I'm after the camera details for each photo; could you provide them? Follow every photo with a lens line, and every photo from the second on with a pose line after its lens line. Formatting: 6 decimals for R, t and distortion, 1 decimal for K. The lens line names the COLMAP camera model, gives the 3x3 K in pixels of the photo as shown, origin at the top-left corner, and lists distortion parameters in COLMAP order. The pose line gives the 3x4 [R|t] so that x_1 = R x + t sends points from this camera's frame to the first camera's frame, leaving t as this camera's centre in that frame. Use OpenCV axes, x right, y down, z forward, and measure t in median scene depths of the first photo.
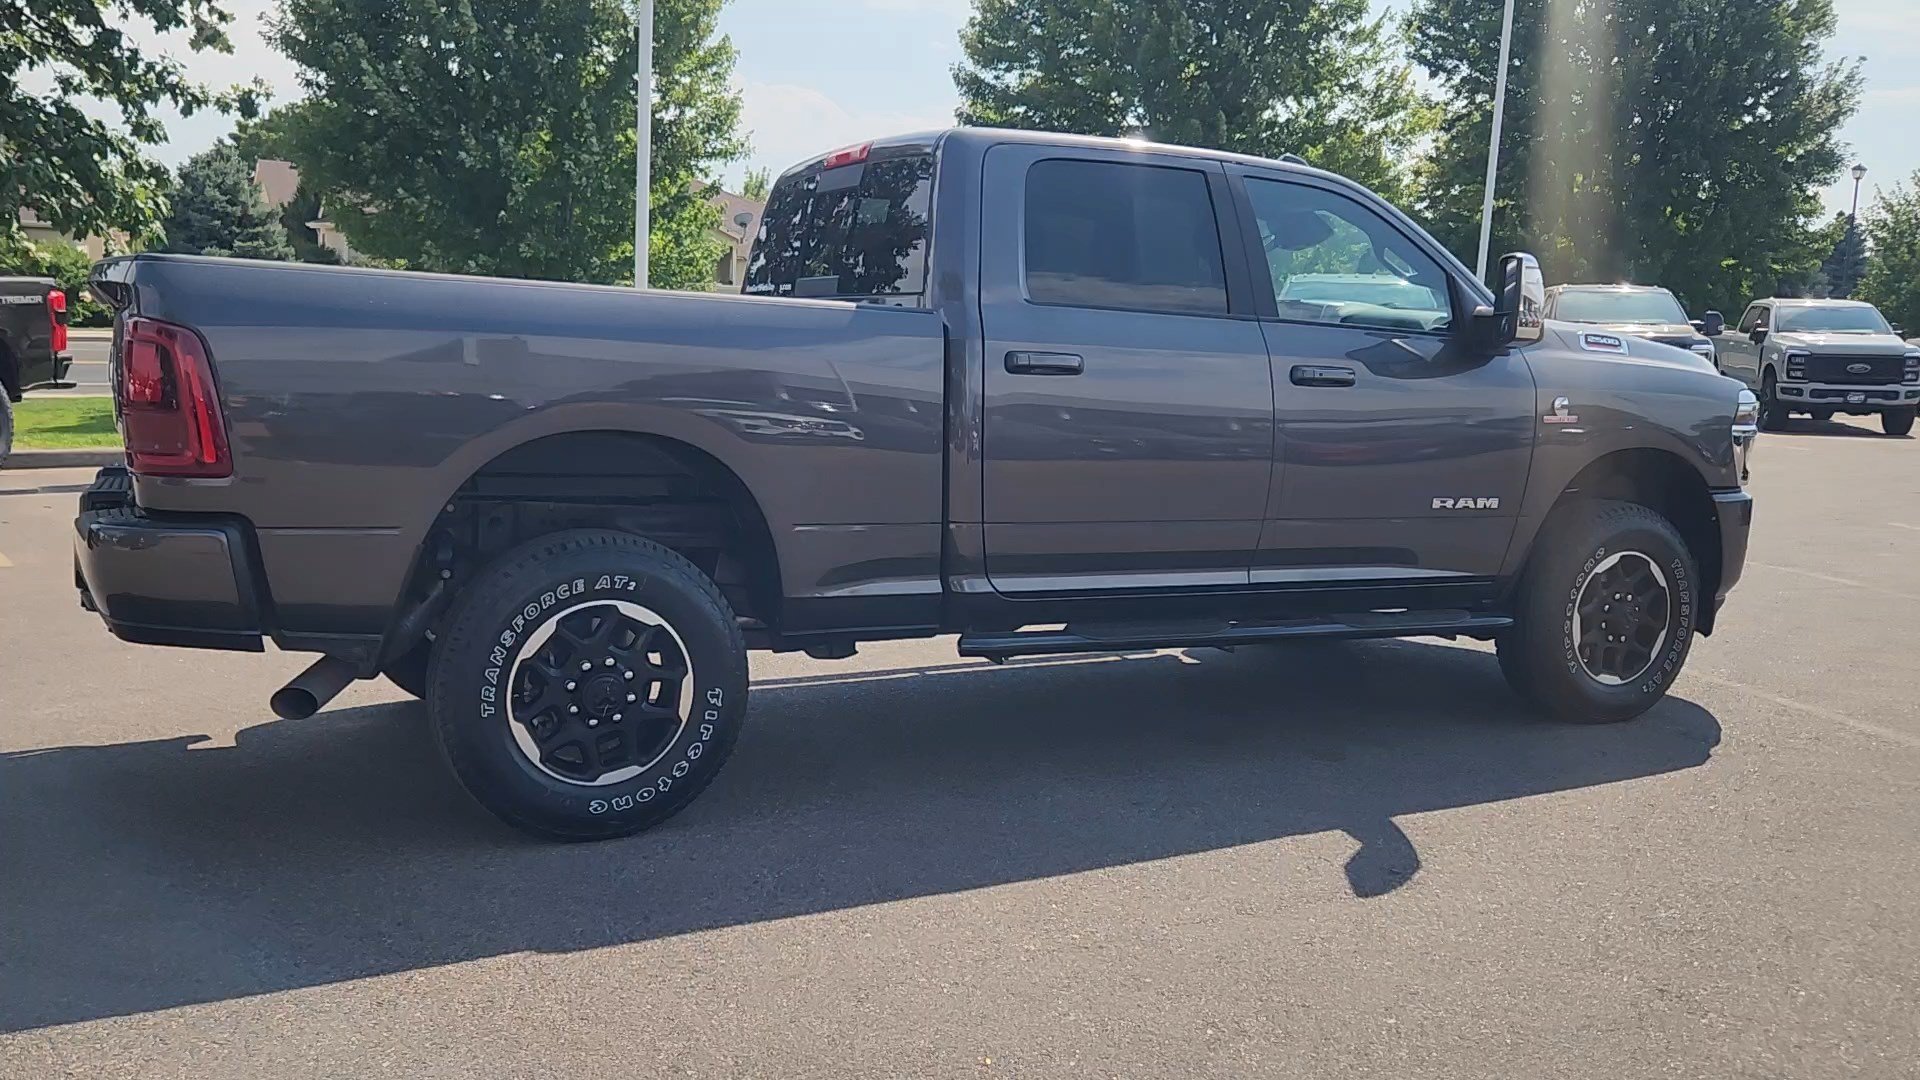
lens RADIAL K [[1628.9, 0, 955.9], [0, 1628.9, 535.8], [0, 0, 1]] dist [0.018562, 0.006539]
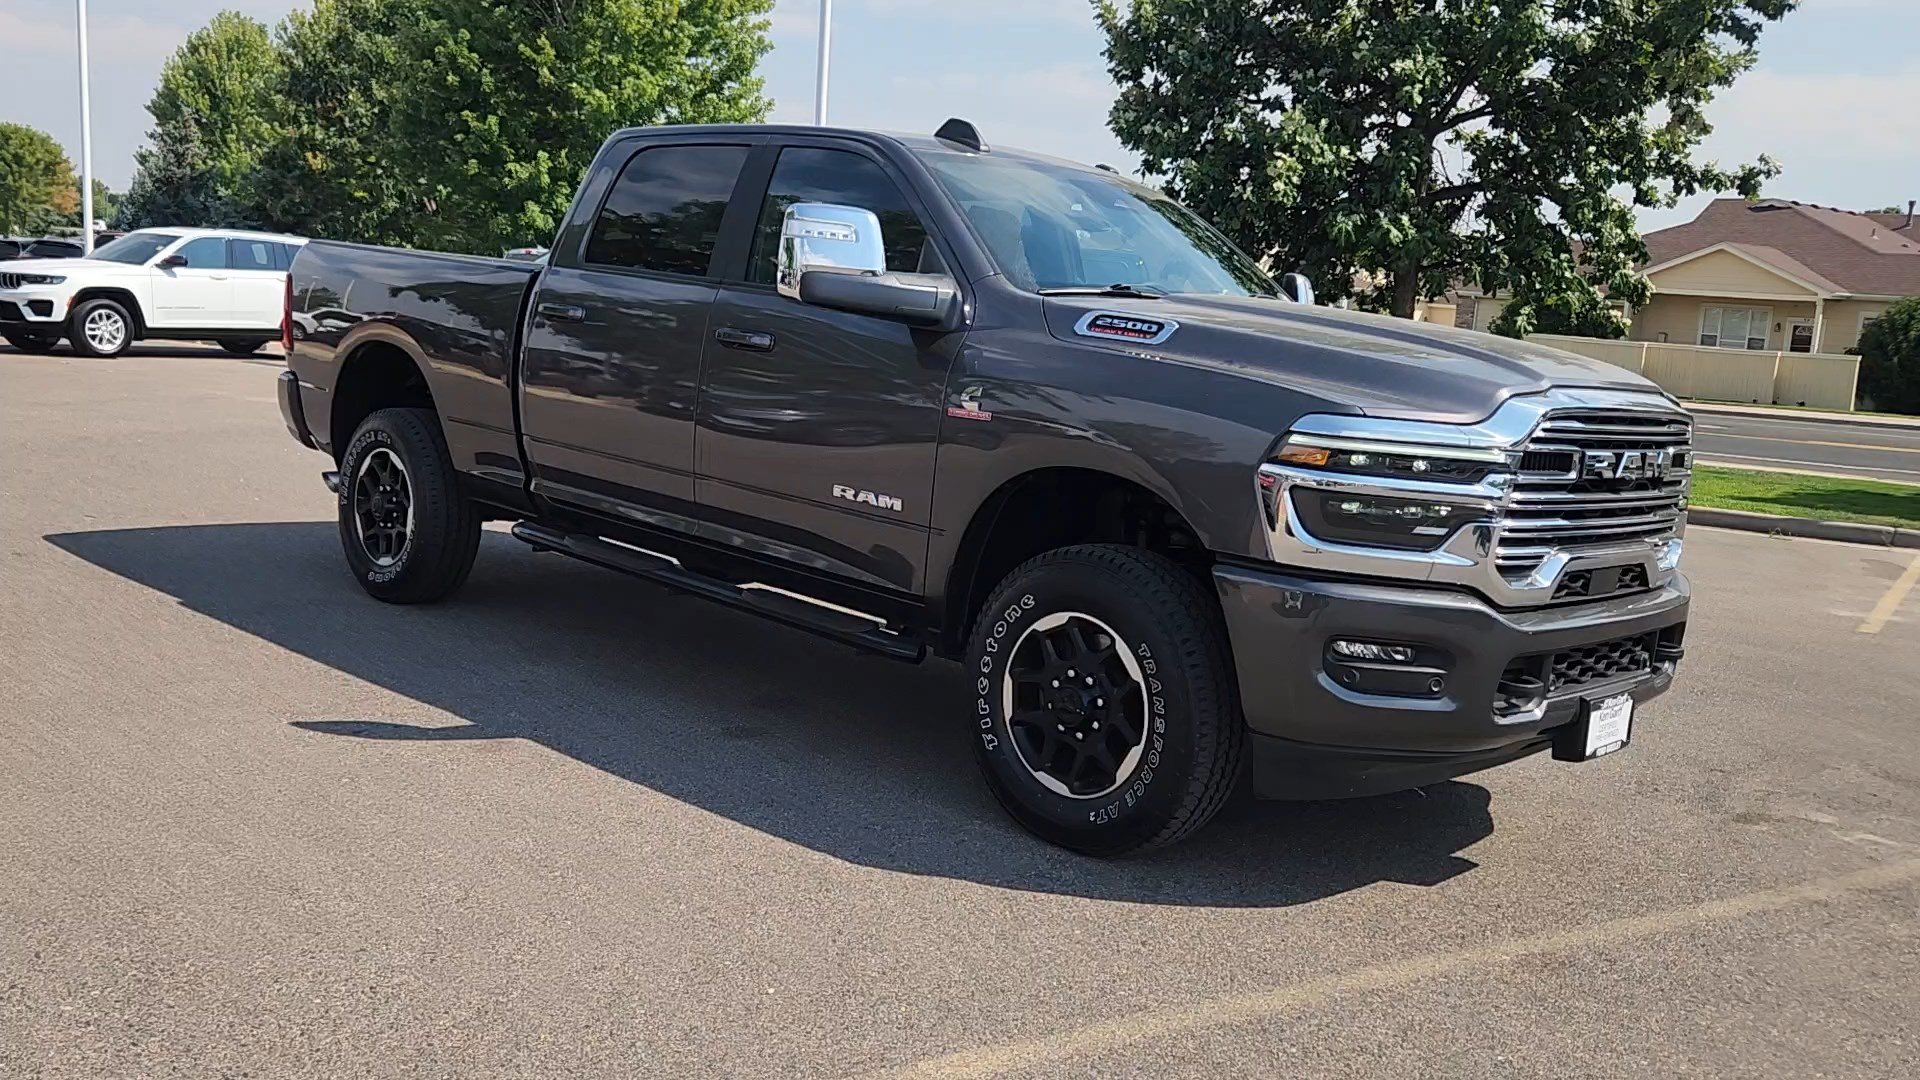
lens RADIAL K [[1628.9, 0, 960.5], [0, 1628.9, 539.4], [0, 0, 1]] dist [0.018562, 0.006539]
pose [[0.338908, 0.127045, -0.932202, 1.105632], [-0.187406, 0.980100, 0.065440, -0.062183], [0.921966, 0.152522, 0.355973, 0.721118]]
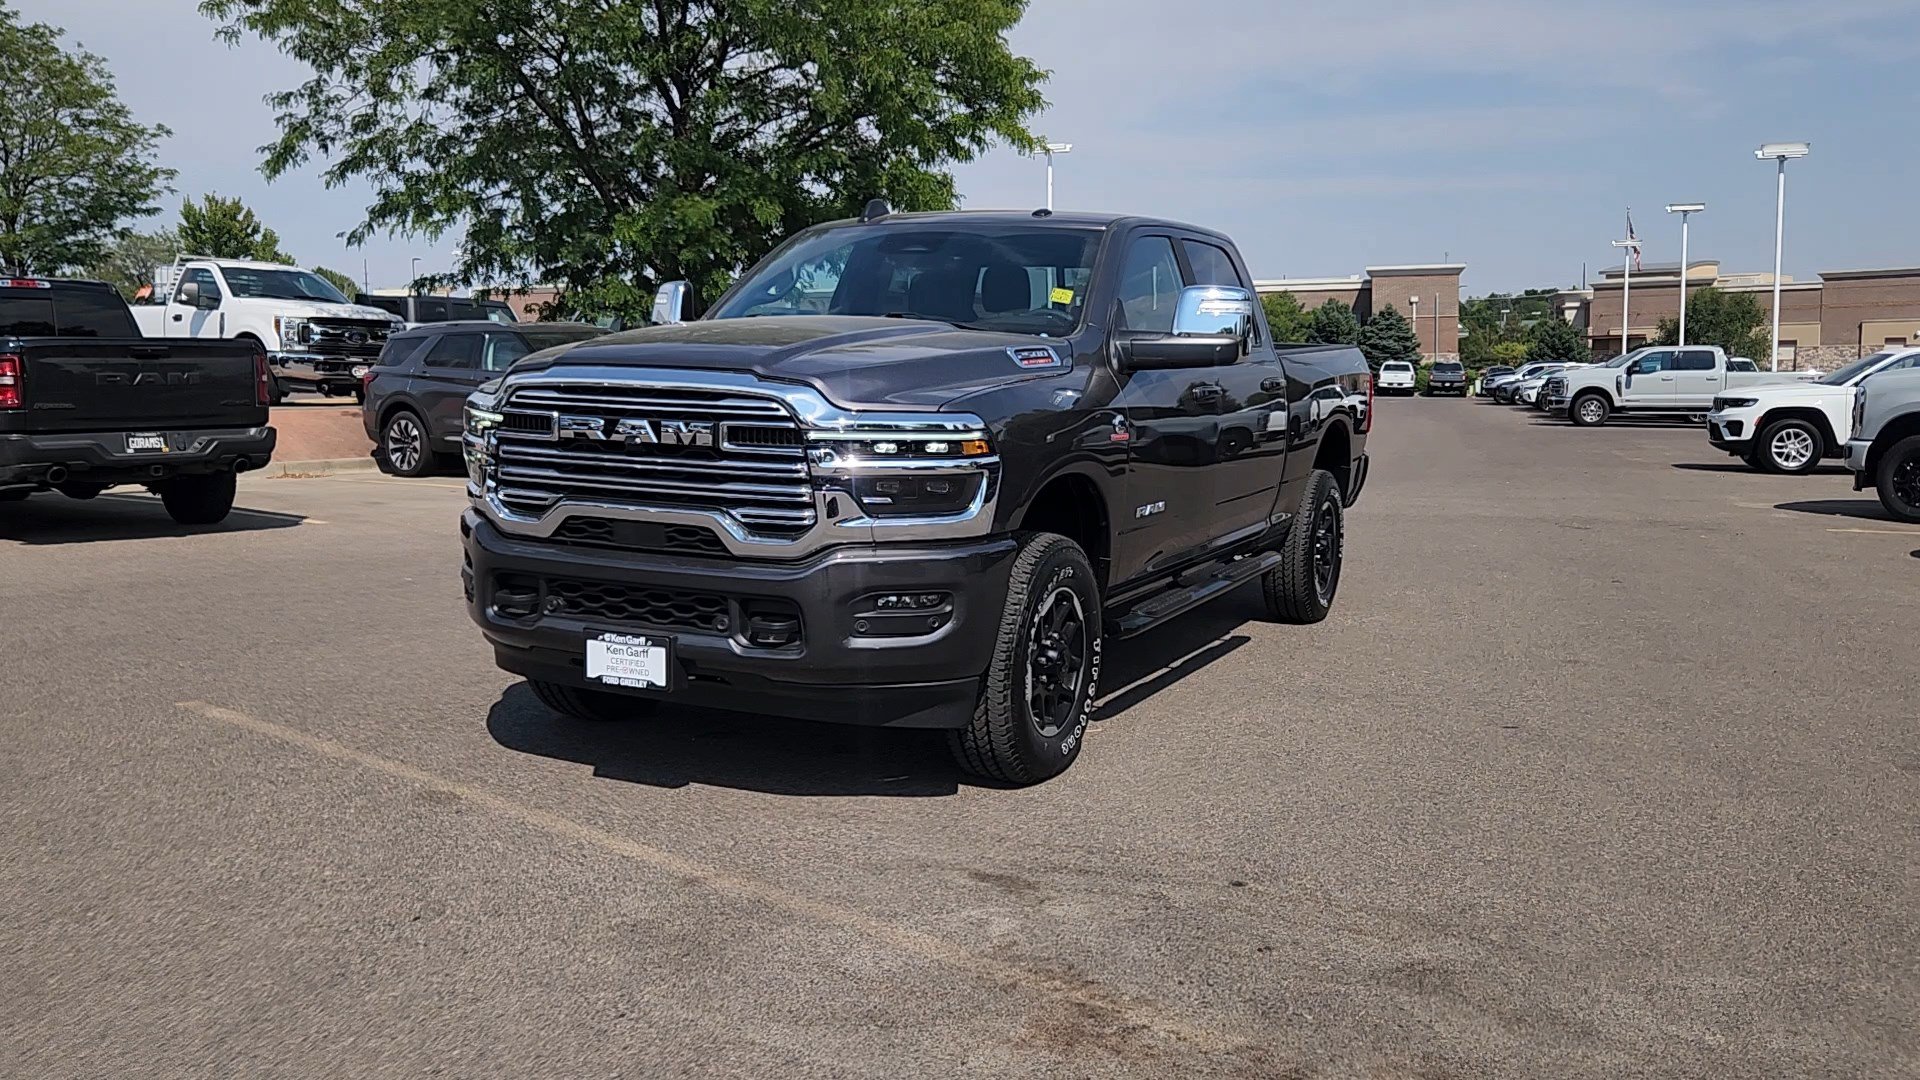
lens RADIAL K [[1628.9, 0, 962.1], [0, 1628.9, 524.5], [0, 0, 1]] dist [0.018562, 0.006539]
pose [[-0.790461, 0.020965, -0.612153, 0.895511], [-0.118399, 0.975335, 0.186290, -0.234825], [0.600960, 0.219733, -0.768482, 2.027703]]
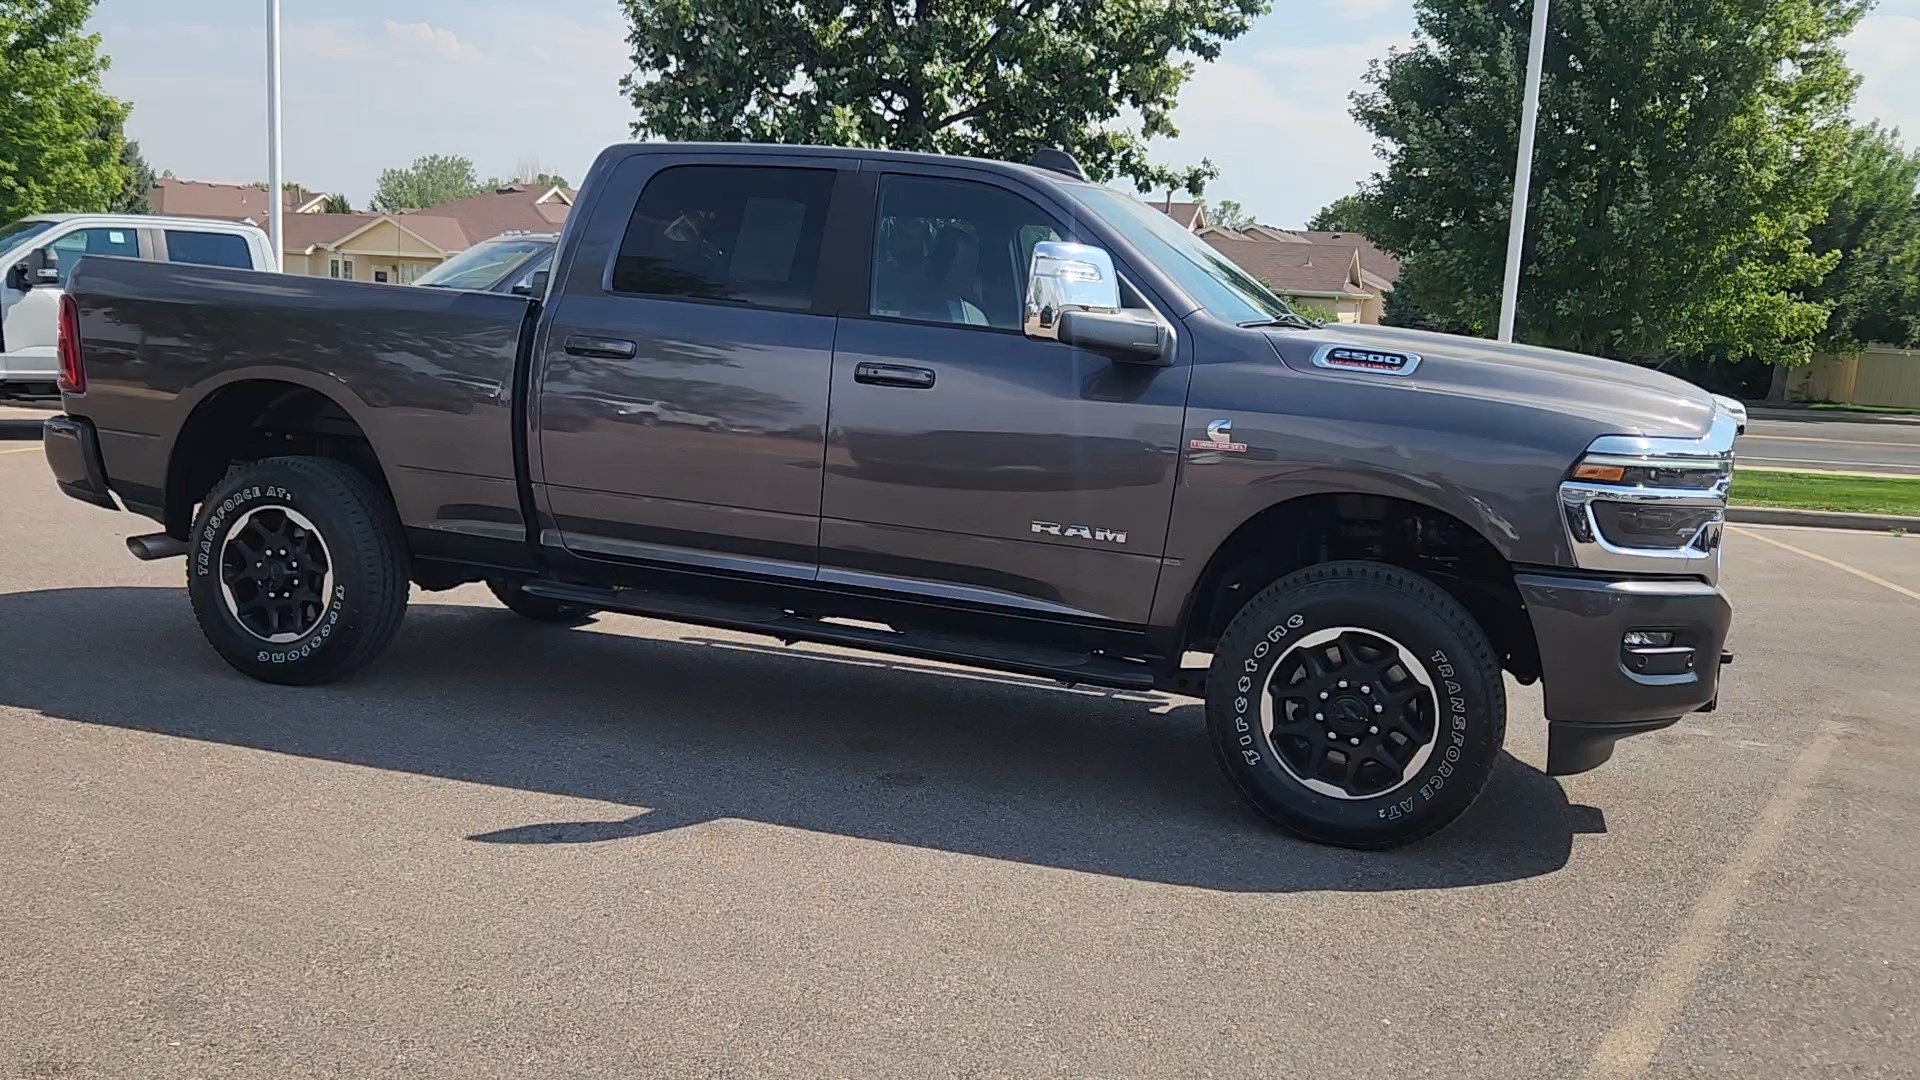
lens RADIAL K [[1628.9, 0, 955.4], [0, 1628.9, 537.4], [0, 0, 1]] dist [0.018562, 0.006539]
pose [[0.693384, 0.099822, -0.713621, 0.863652], [-0.130154, 0.991419, 0.012218, -0.018443], [0.708716, 0.084409, 0.700426, 0.334617]]
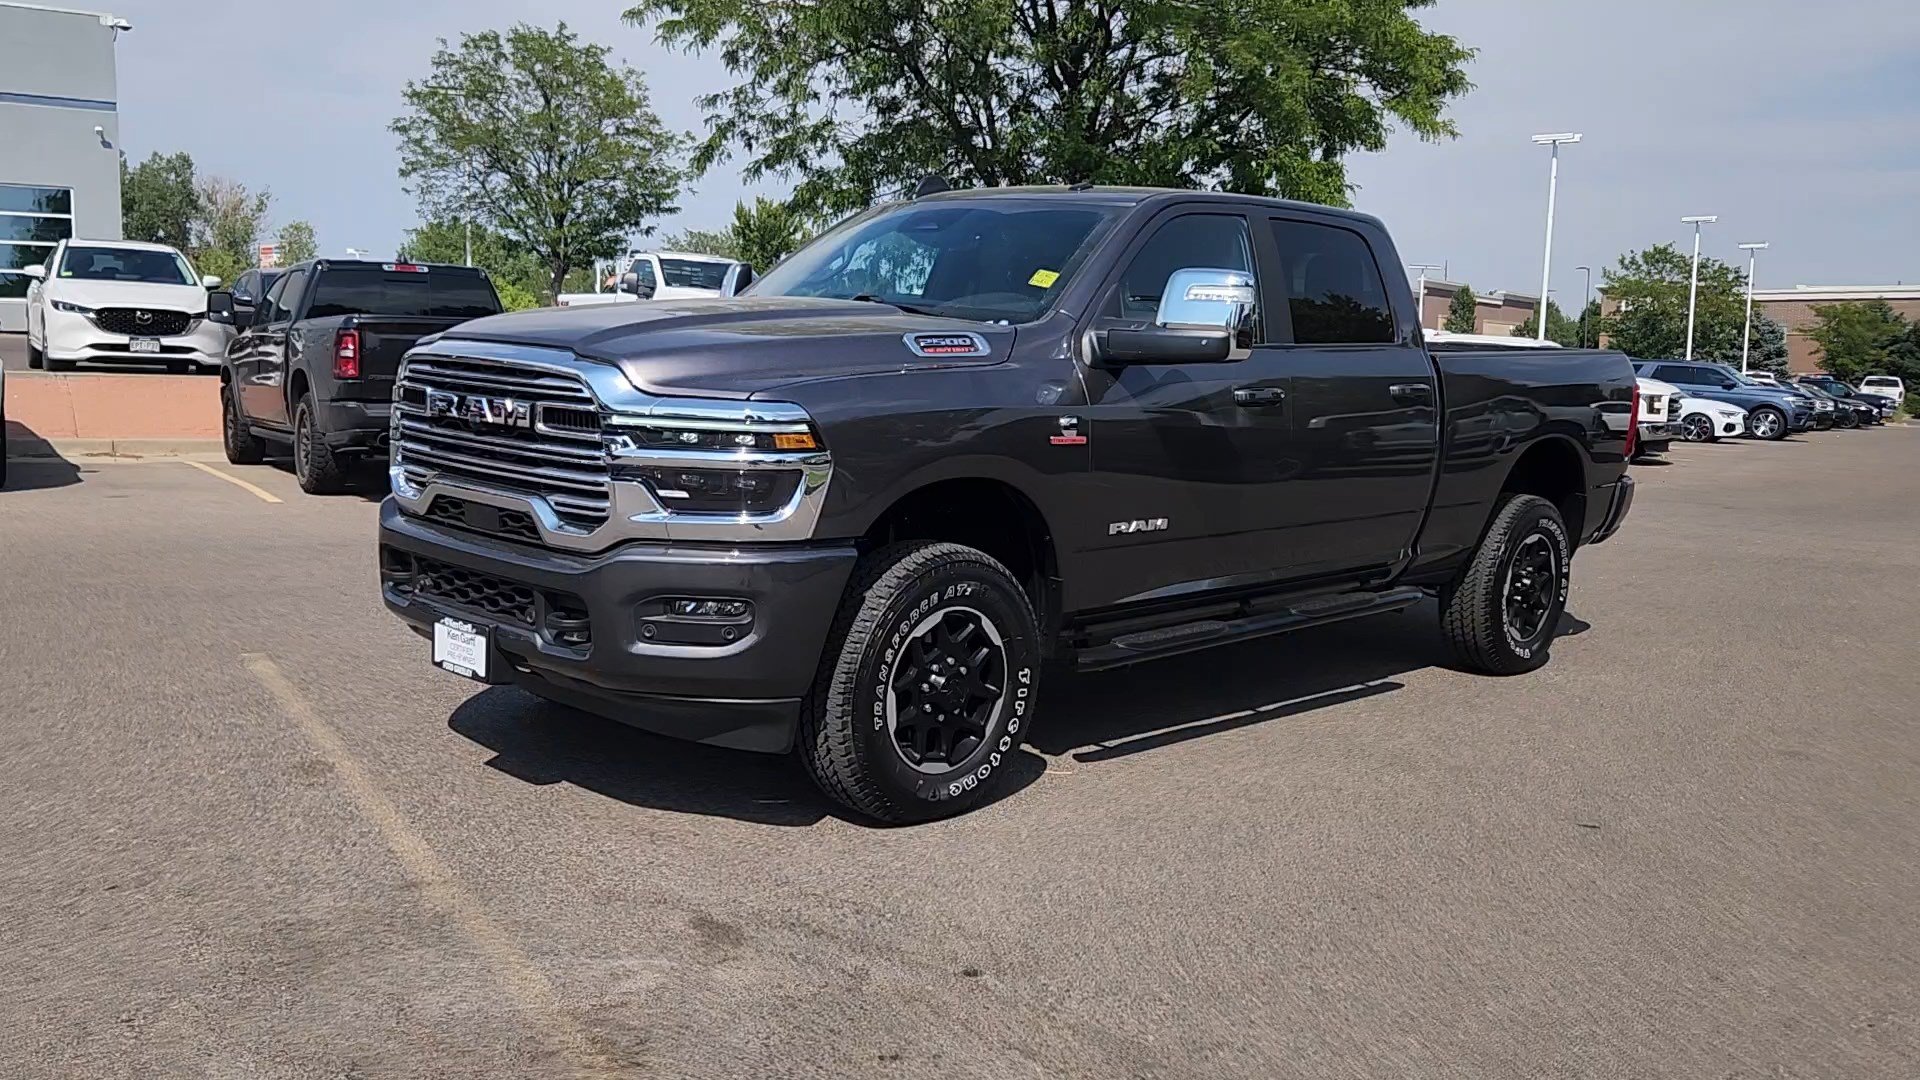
lens RADIAL K [[1628.9, 0, 950.4], [0, 1628.9, 524.1], [0, 0, 1]] dist [0.018562, 0.006539]
pose [[-0.944412, -0.033183, -0.327085, 0.550544], [-0.111414, 0.968326, 0.223454, -0.256499], [0.309310, 0.247475, -0.918196, 2.097269]]
